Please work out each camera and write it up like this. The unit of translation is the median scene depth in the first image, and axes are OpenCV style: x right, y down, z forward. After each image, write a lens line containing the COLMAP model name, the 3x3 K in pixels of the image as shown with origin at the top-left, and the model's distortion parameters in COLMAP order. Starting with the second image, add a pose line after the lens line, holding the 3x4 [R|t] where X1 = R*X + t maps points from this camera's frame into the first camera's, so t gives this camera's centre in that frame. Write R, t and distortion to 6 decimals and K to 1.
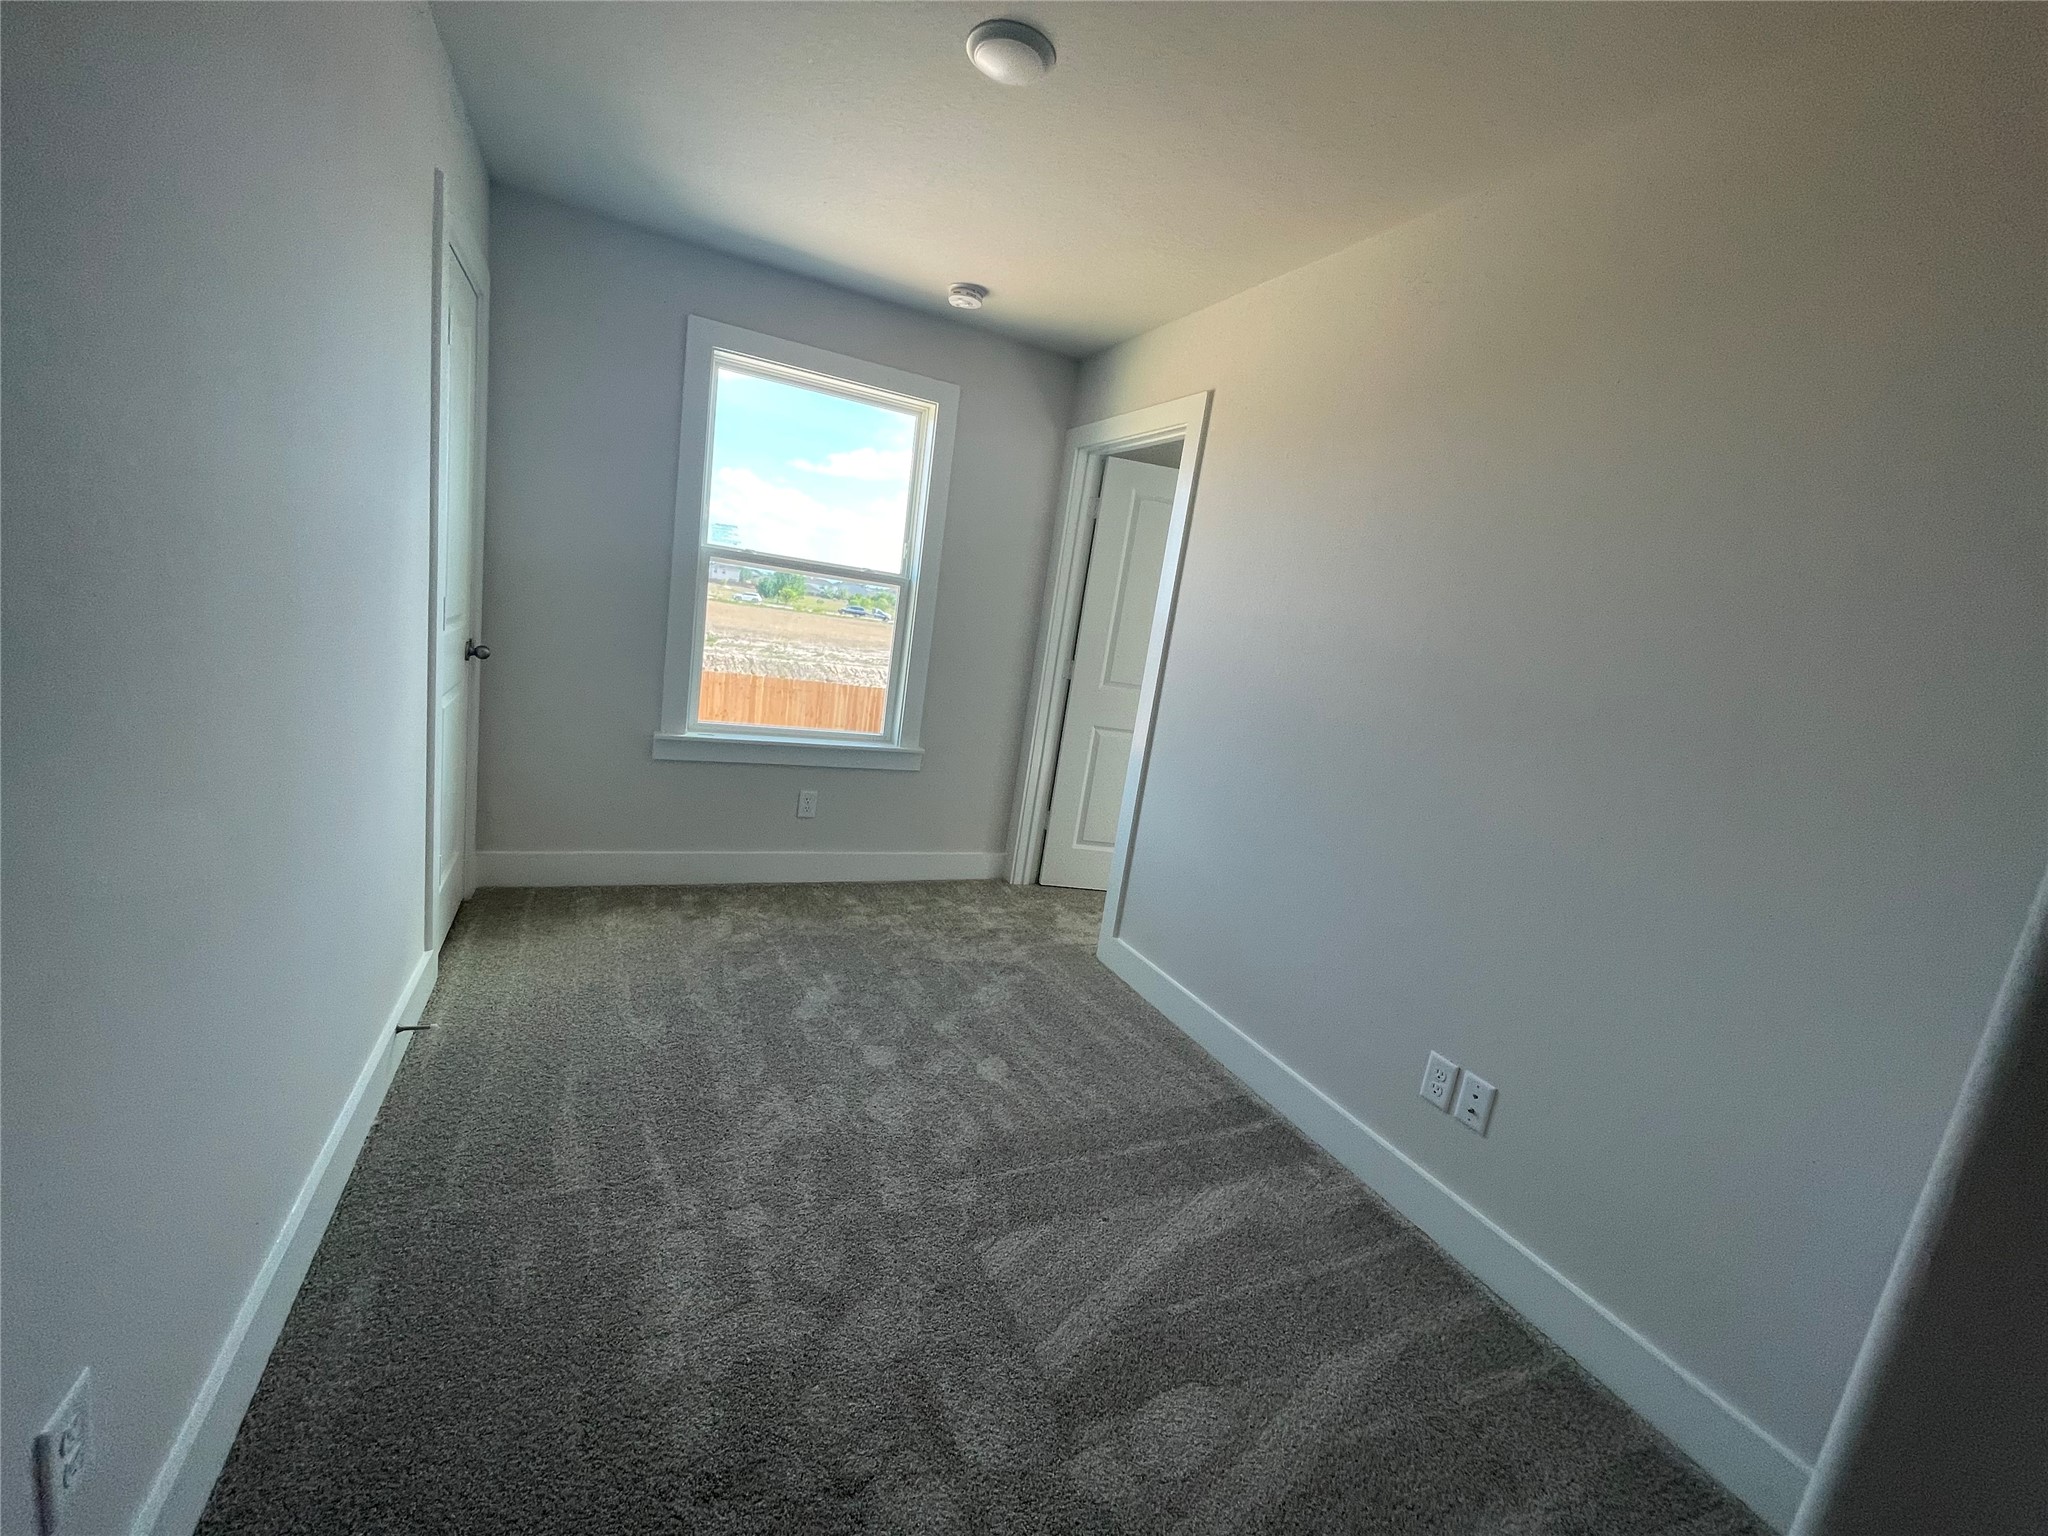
lens RADIAL K [[826.6, 0, 1032.9], [0, 826.6, 758.8], [0, 0, 1]] dist [0.002614, -0.000633]
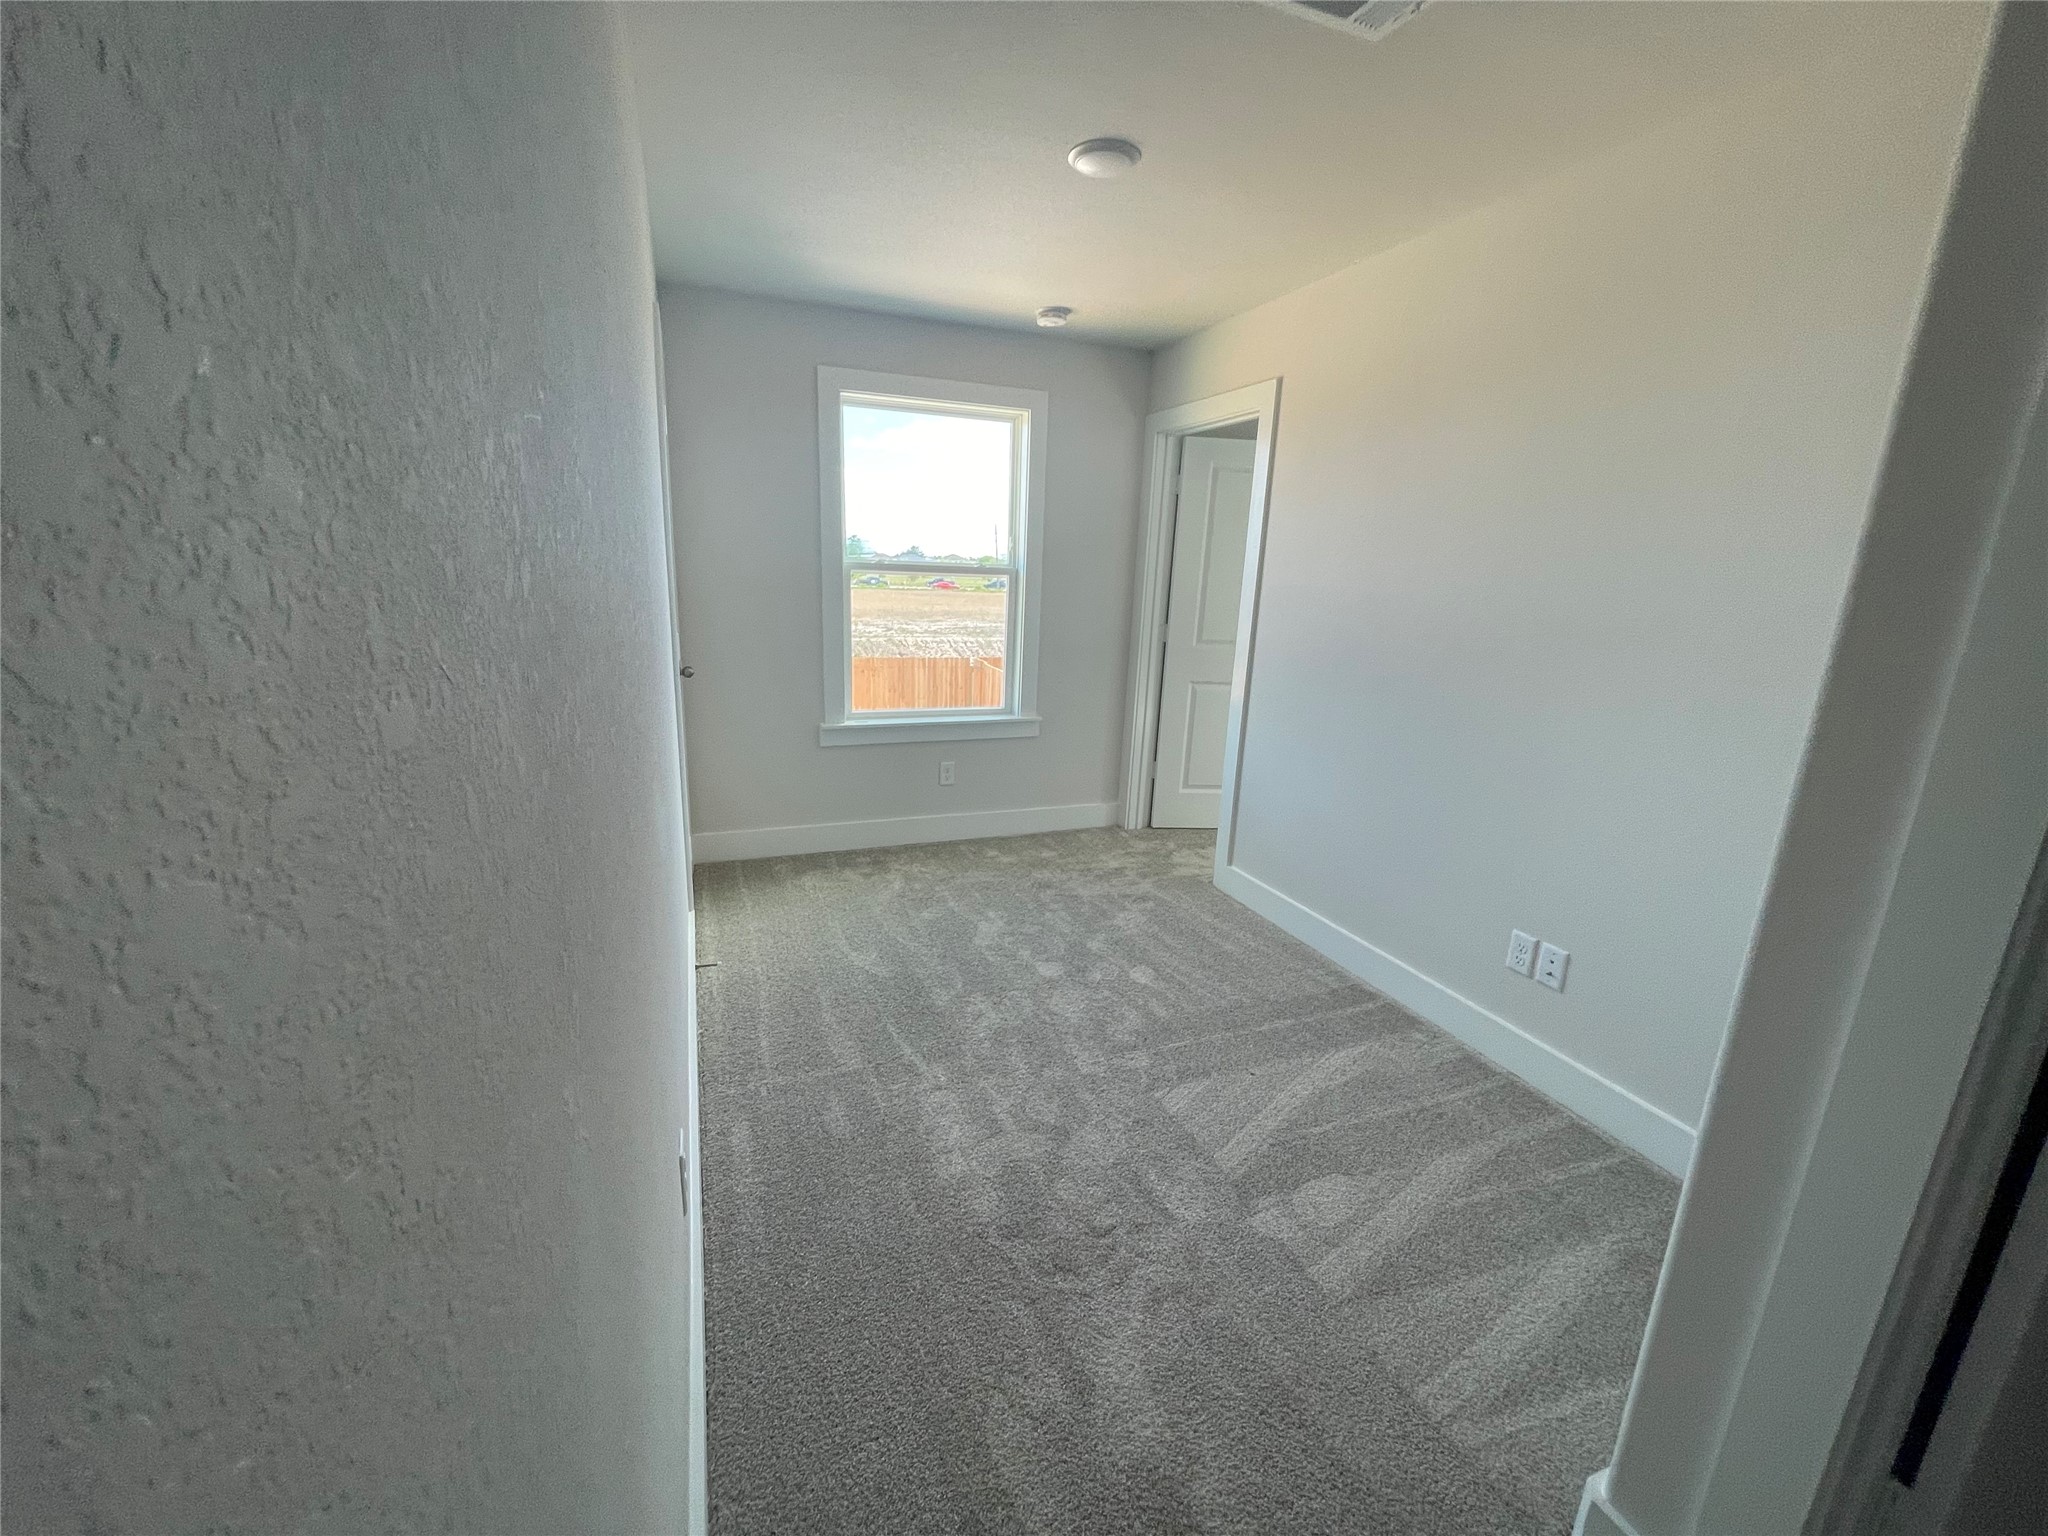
lens RADIAL K [[826.6, 0, 1026.9], [0, 826.6, 758.9], [0, 0, 1]] dist [0.002614, -0.000633]
pose [[0.991394, -0.085526, -0.099113, -0.073985], [0.090627, 0.994720, 0.048152, -0.017783], [0.094471, -0.056720, 0.993910, -0.227267]]
